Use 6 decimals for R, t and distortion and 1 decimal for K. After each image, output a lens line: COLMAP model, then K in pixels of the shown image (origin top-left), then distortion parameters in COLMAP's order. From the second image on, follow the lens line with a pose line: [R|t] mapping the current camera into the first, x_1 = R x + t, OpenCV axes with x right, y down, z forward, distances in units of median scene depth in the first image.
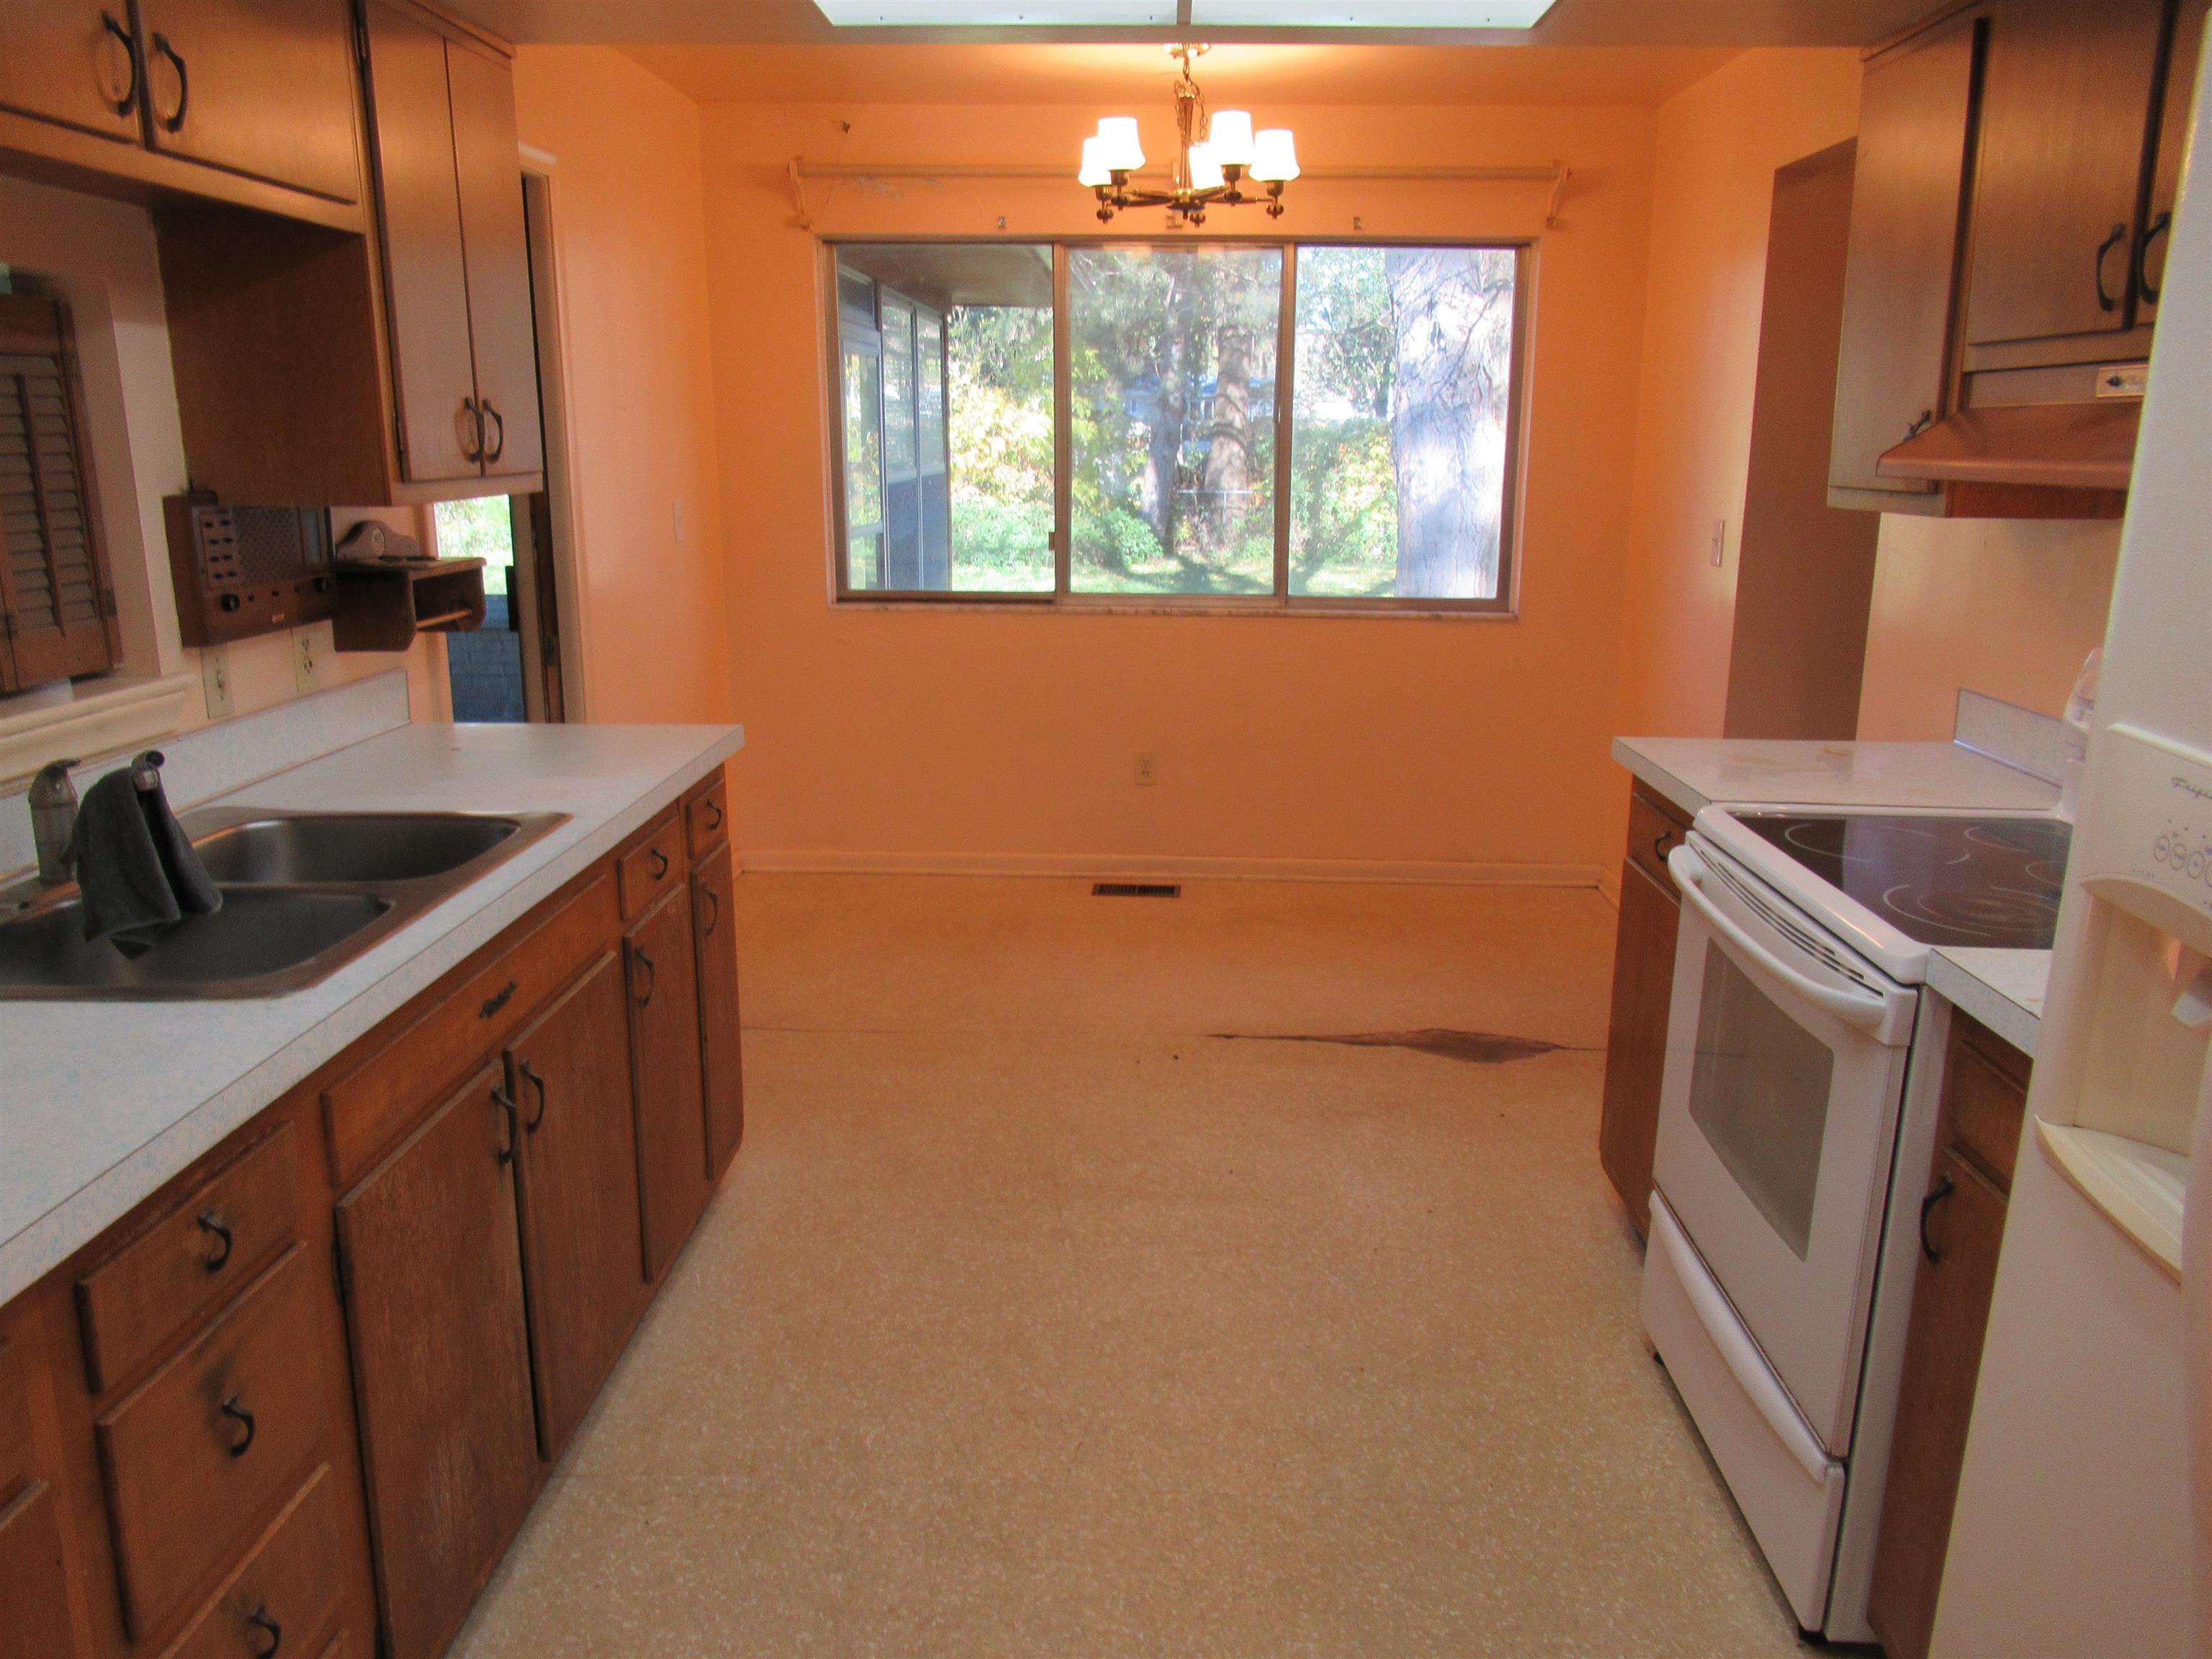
lens RADIAL K [[1562.2, 0, 1142.3], [0, 1562.2, 783.7], [0, 0, 1]] dist [0.004467, 0.003002]
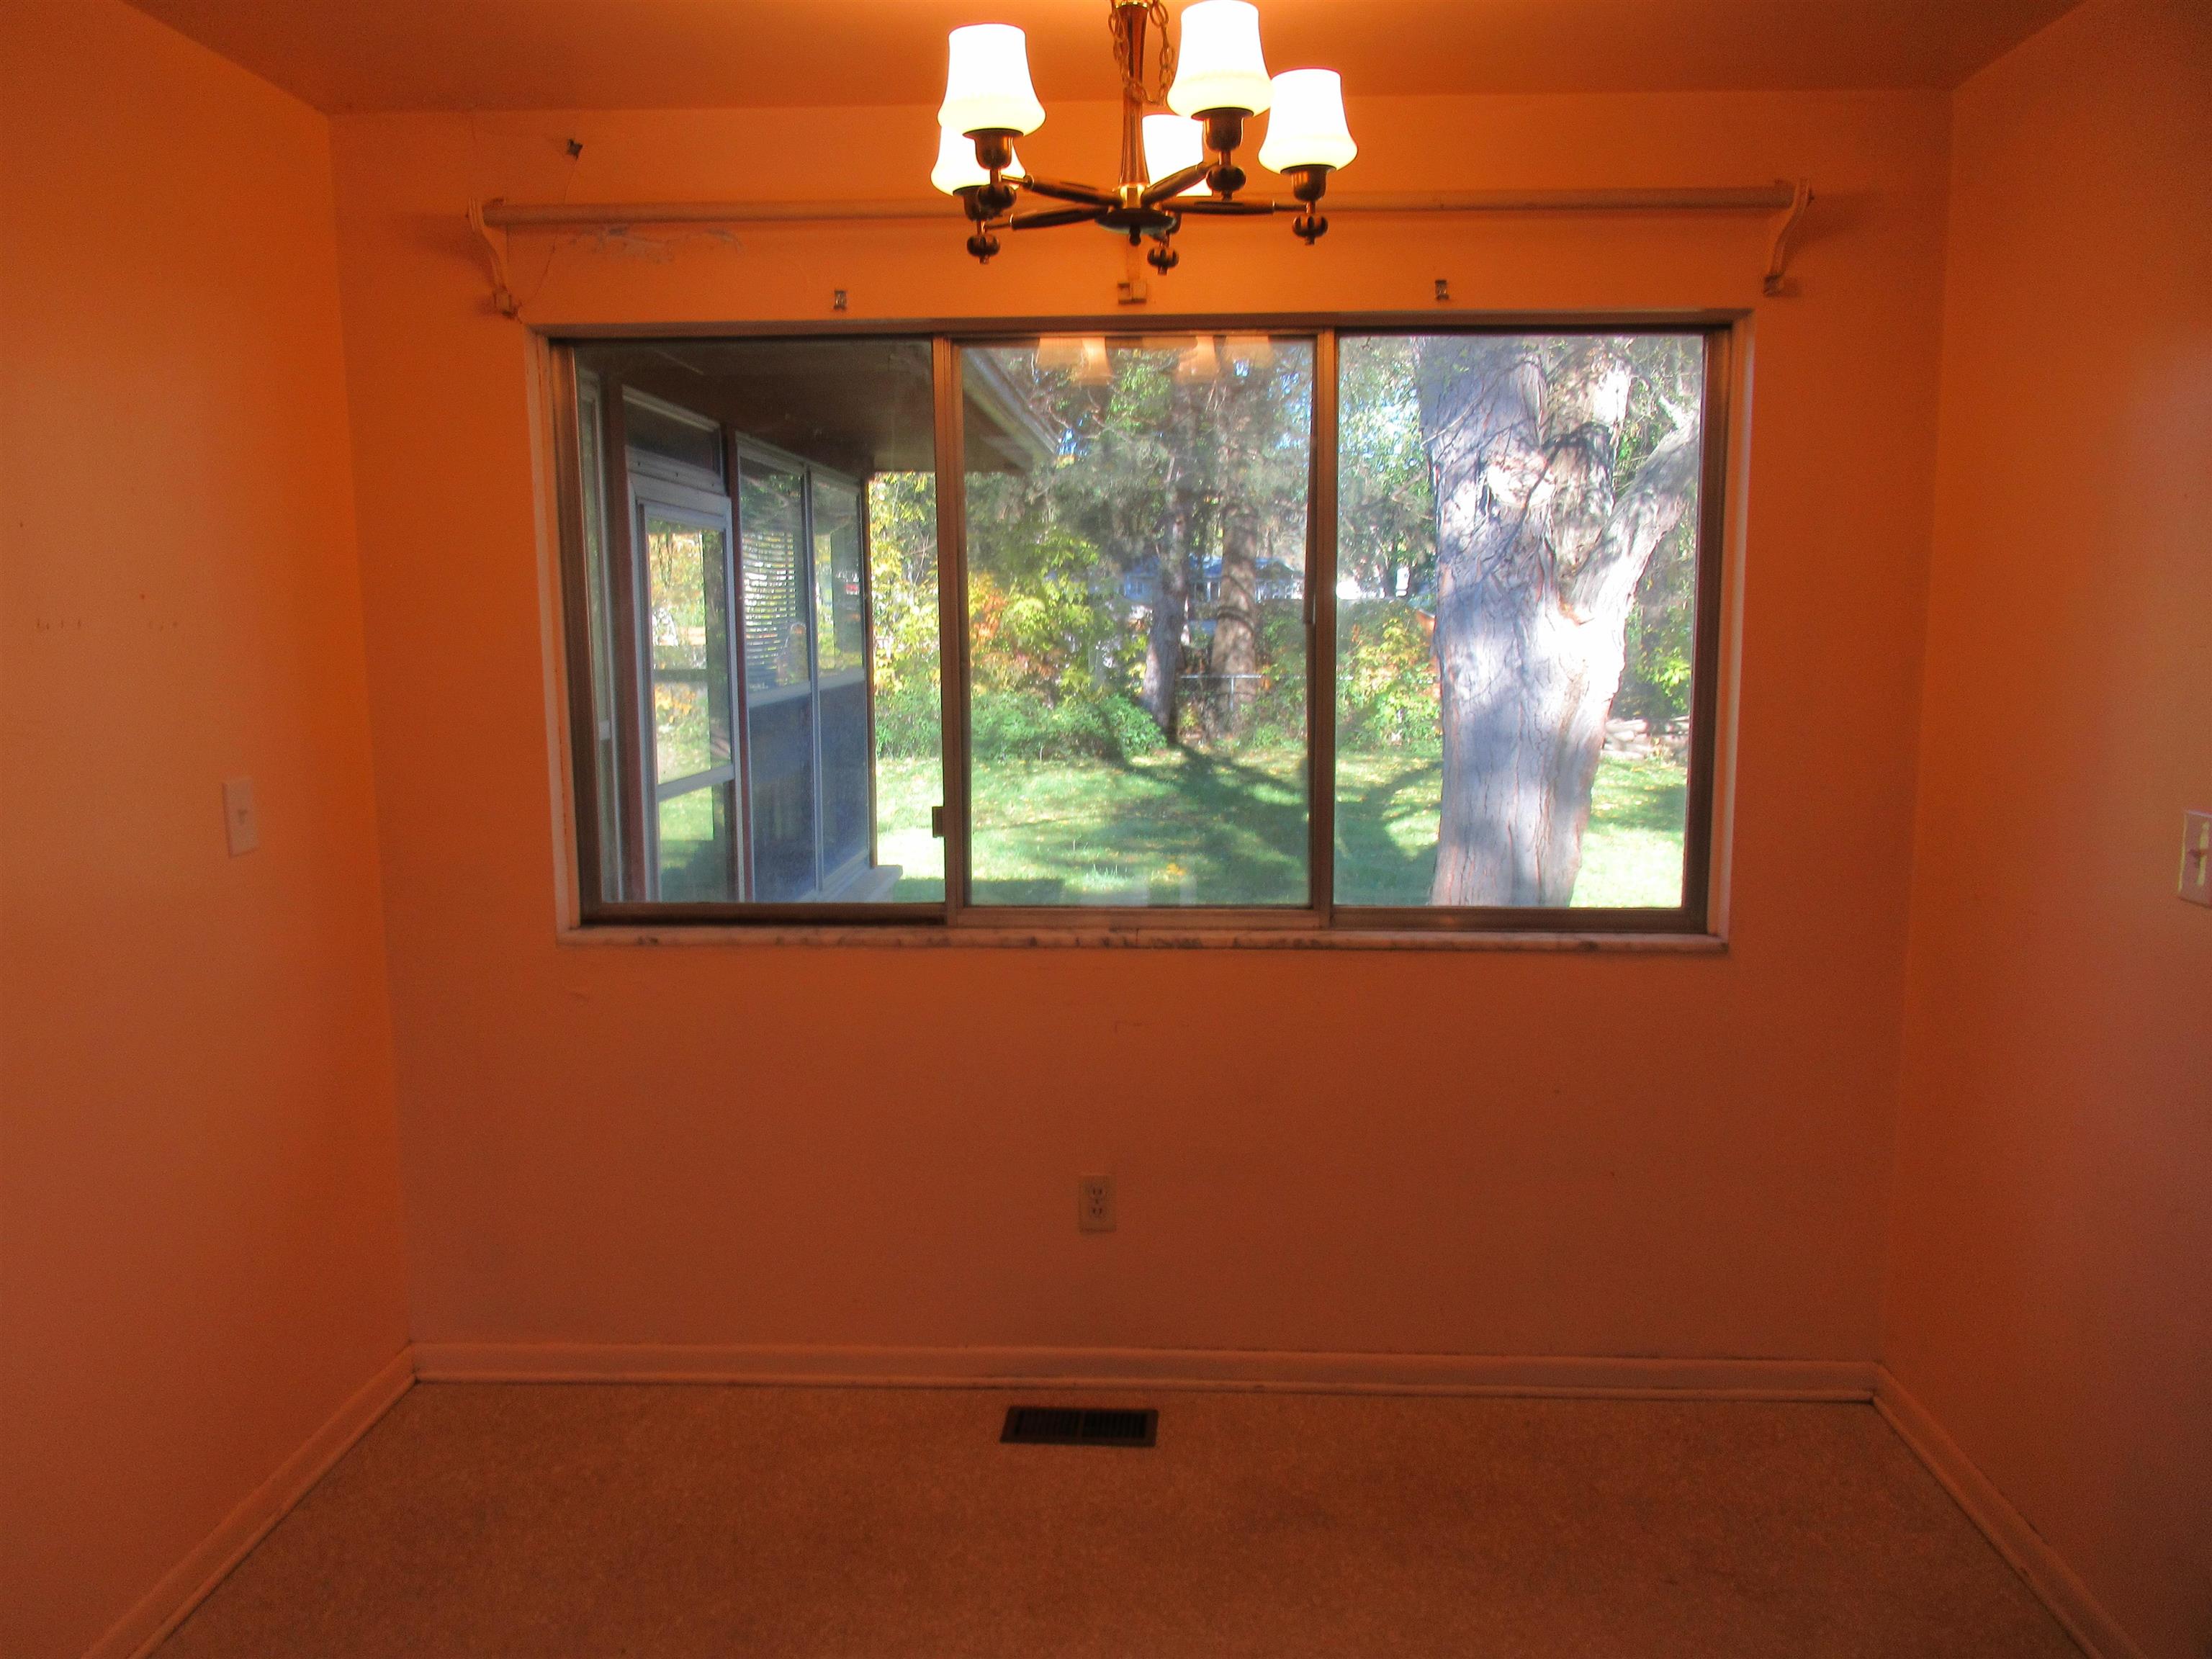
lens RADIAL K [[1645.3, 0, 1106.0], [0, 1645.3, 829.5], [0, 0, 1]] dist [-0.003515, 0.002664]
pose [[0.999637, -0.009994, -0.025019, 0.035455], [0.007665, 0.995774, -0.091523, -0.146737], [0.025828, 0.091298, 0.995489, 0.579126]]
